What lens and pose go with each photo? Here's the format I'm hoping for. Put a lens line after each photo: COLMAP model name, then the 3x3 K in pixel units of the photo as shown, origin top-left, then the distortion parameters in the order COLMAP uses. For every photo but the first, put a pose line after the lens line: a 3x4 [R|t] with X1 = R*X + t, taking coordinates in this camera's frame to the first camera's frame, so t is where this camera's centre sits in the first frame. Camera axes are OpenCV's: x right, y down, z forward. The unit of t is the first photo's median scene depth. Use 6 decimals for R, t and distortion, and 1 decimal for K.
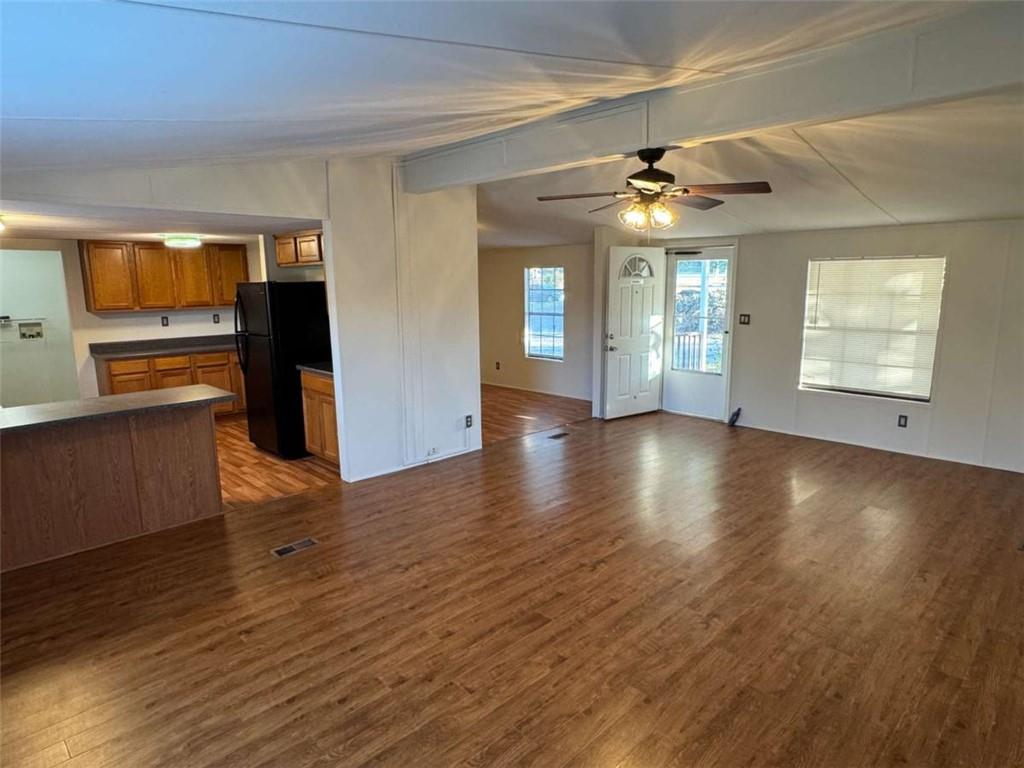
lens RADIAL K [[605.6, 0, 507.7], [0, 605.6, 388.4], [0, 0, 1]] dist [0.000109, -0.000031]
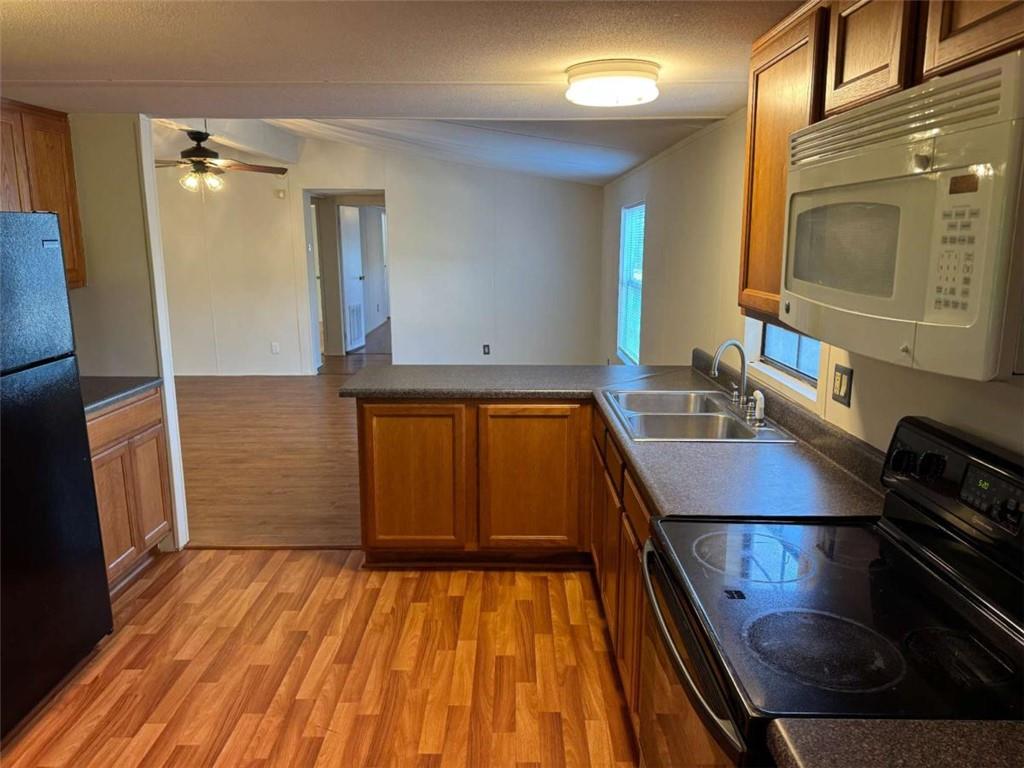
lens RADIAL K [[707.8, 0, 509.5], [0, 707.8, 384.1], [0, 0, 1]] dist [0.112013, -0.157293]
pose [[-0.710951, -0.130459, 0.691034, -1.316973], [0.130821, 0.940955, 0.312232, -0.252410], [-0.690966, 0.312384, -0.651907, 1.586216]]
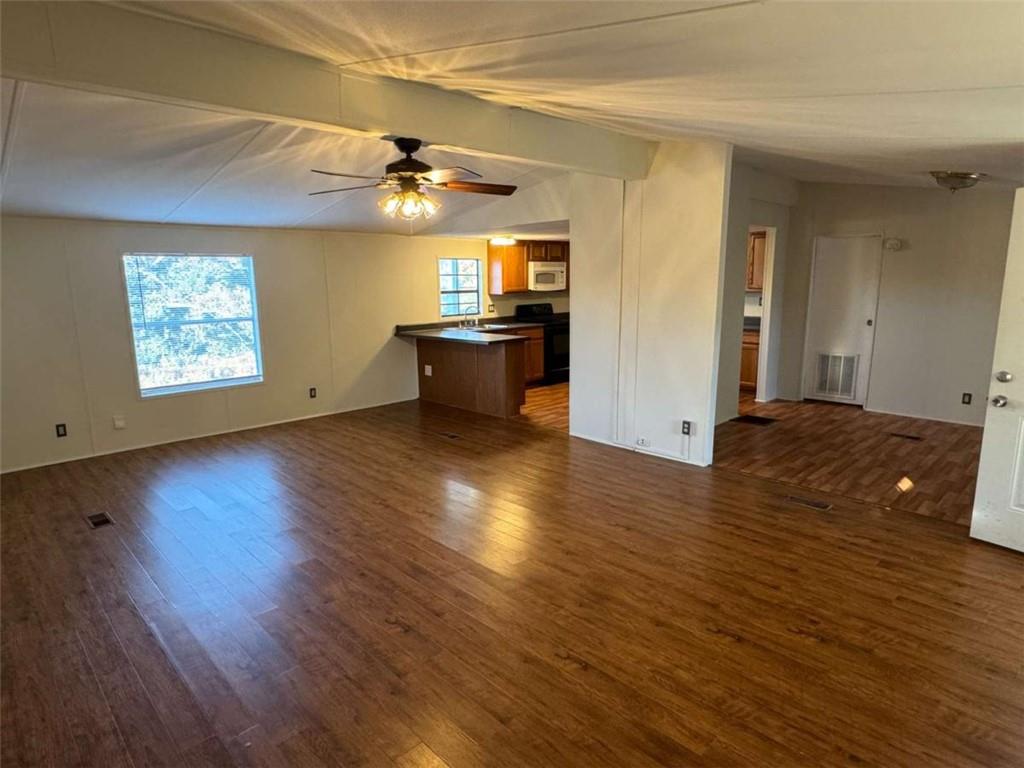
lens RADIAL K [[592.0, 0, 508.5], [0, 592.0, 387.5], [0, 0, 1]] dist [0.001643, -0.000213]
pose [[-0.011413, 0.192008, -0.981327, 1.173998], [-0.161472, 0.968157, 0.191309, -0.190175], [0.986811, 0.160640, 0.019955, 1.101676]]
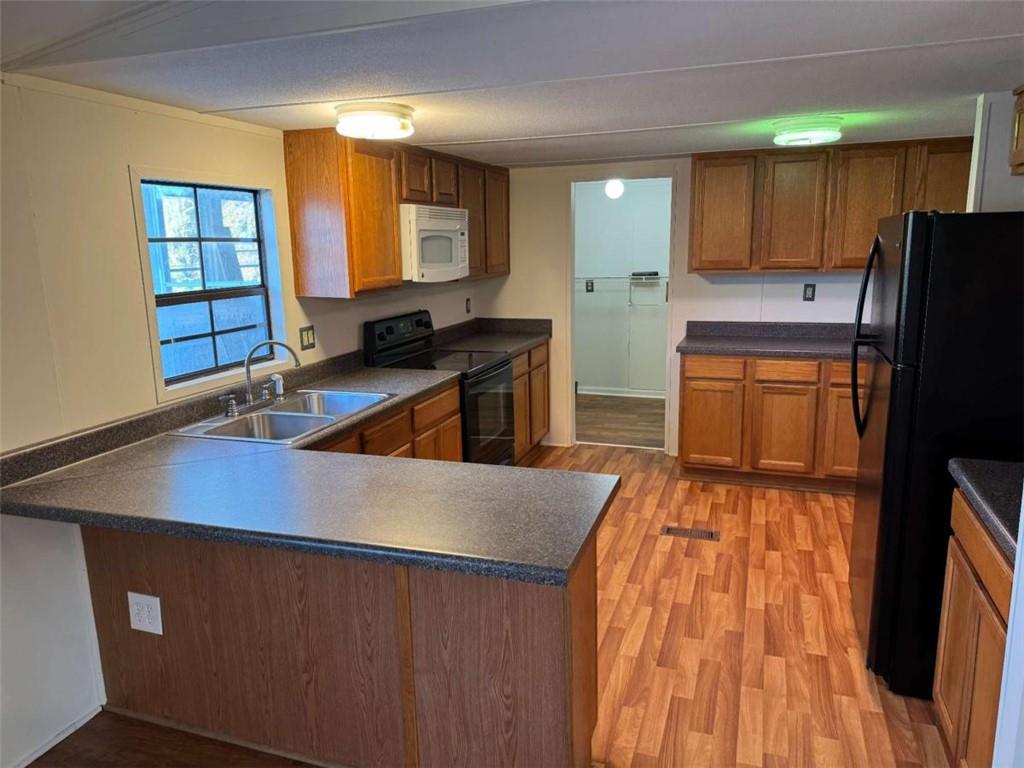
lens RADIAL K [[707.8, 0, 509.5], [0, 707.8, 384.1], [0, 0, 1]] dist [0.112013, -0.157293]
pose [[0.441349, 0.178848, -0.879332, -0.156866], [-0.141208, 0.981570, 0.128768, -0.137876], [0.886155, 0.067338, 0.458469, 0.842536]]
